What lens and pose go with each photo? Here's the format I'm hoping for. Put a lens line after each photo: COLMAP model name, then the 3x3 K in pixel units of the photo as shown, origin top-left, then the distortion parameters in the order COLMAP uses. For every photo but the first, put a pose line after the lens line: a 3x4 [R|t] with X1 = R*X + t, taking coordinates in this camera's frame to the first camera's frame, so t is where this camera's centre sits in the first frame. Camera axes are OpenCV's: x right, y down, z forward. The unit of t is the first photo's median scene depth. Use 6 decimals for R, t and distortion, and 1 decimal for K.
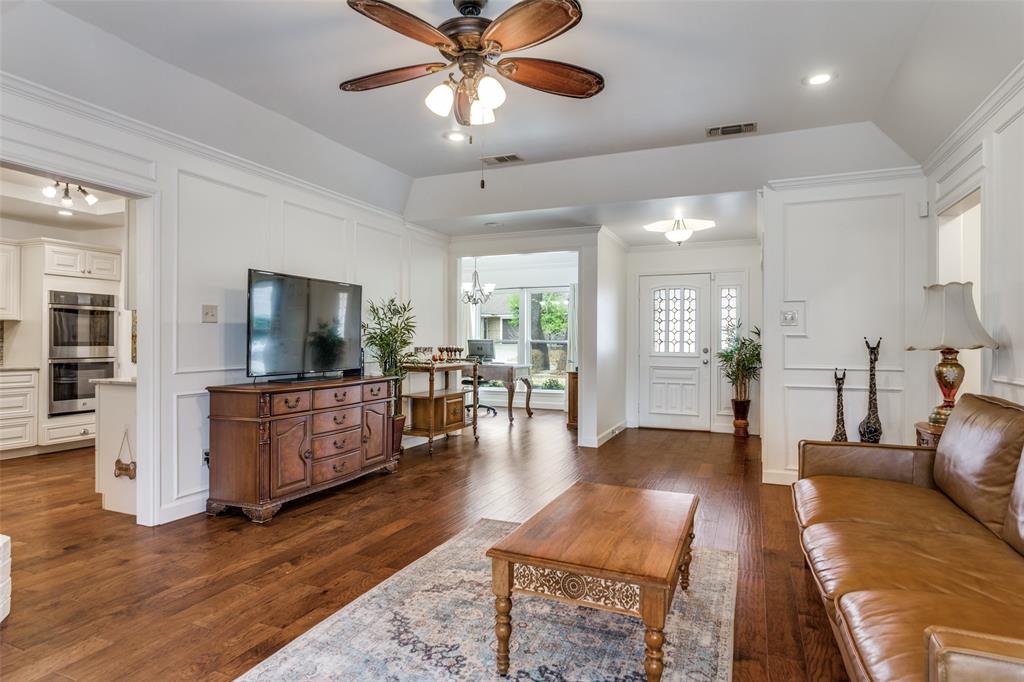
lens RADIAL K [[570.9, 0, 508.5], [0, 570.9, 337.8], [0, 0, 1]] dist [-0.000398, 0.001271]
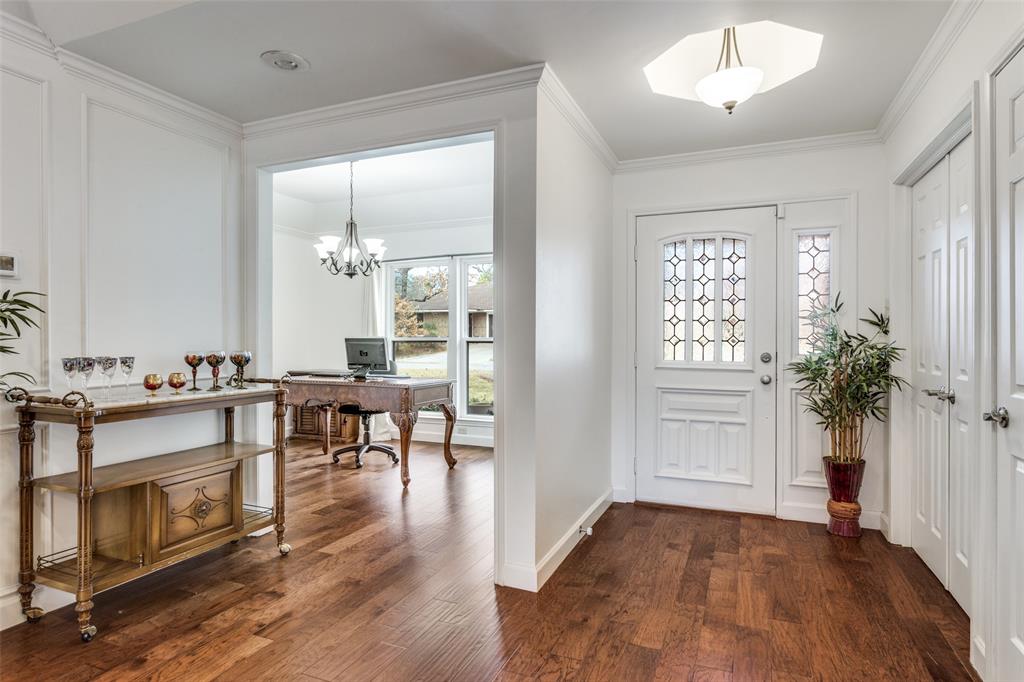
lens RADIAL K [[570.9, 0, 508.5], [0, 570.9, 337.8], [0, 0, 1]] dist [-0.000398, 0.001271]
pose [[0.999994, -0.003372, 0.000169, 0.117046], [0.003371, 0.999984, 0.004539, 0.001329], [-0.000184, -0.004539, 0.999990, 0.497247]]
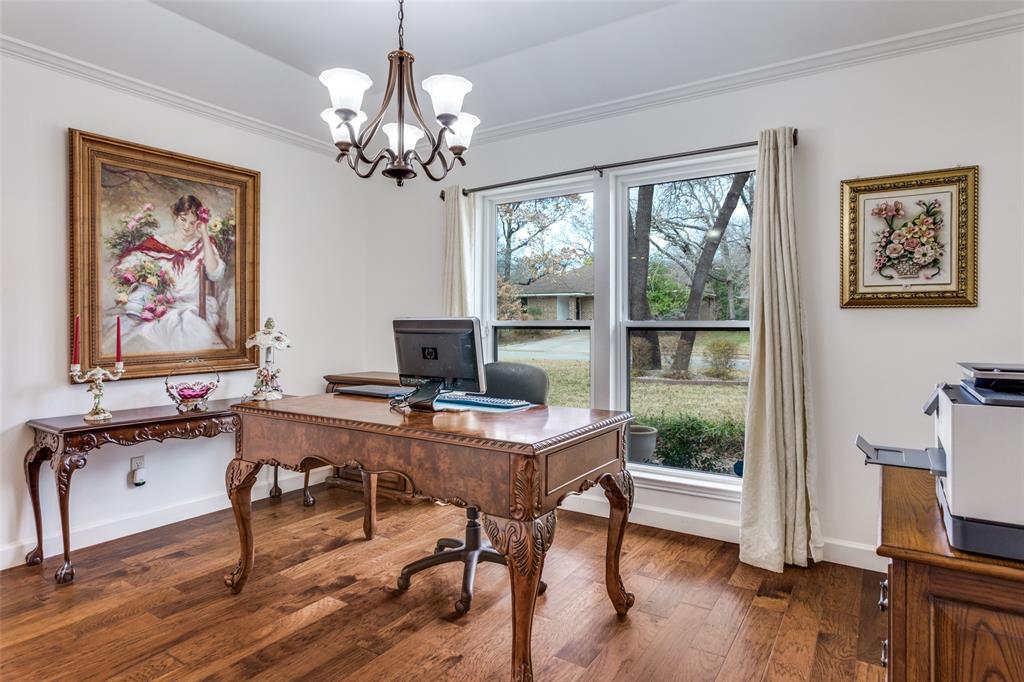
lens RADIAL K [[572.2, 0, 515.3], [0, 572.2, 326.2], [0, 0, 1]] dist [-0.000492, 0.000382]
pose [[0.986370, -0.000441, -0.164539, 0.045971], [0.001817, 0.999965, 0.008213, 0.004863], [0.164530, -0.008400, 0.986336, 0.855671]]
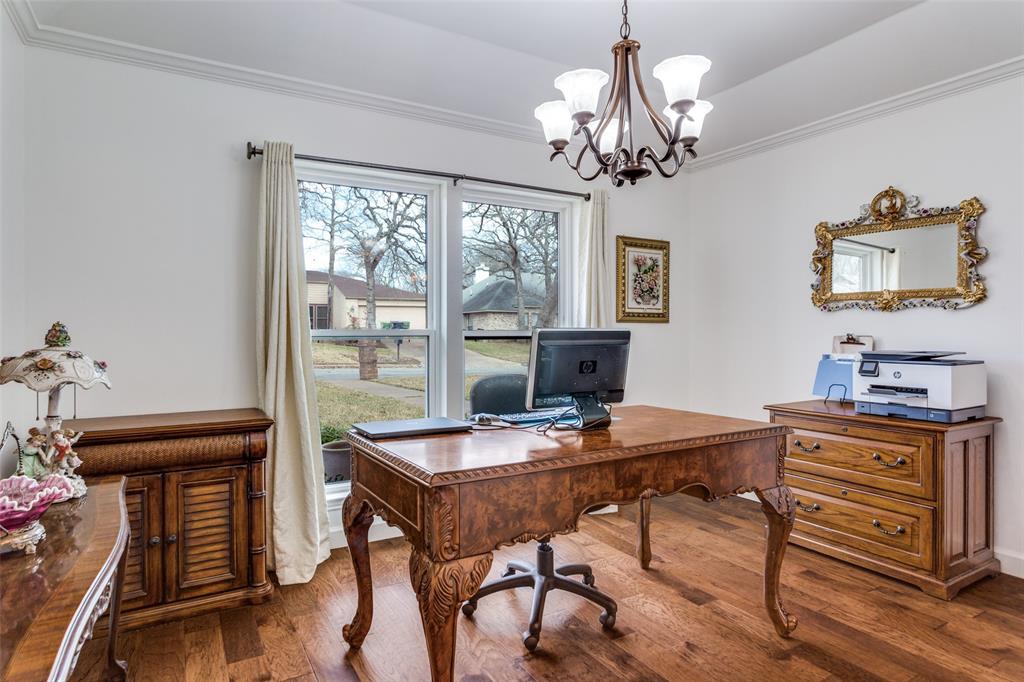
lens RADIAL K [[570.9, 0, 508.5], [0, 570.9, 337.8], [0, 0, 1]] dist [-0.000398, 0.001271]
pose [[0.596390, -0.011976, 0.802605, -0.284309], [-0.000049, 0.999888, 0.014956, 0.003302], [-0.802694, -0.008959, 0.596323, 1.006009]]
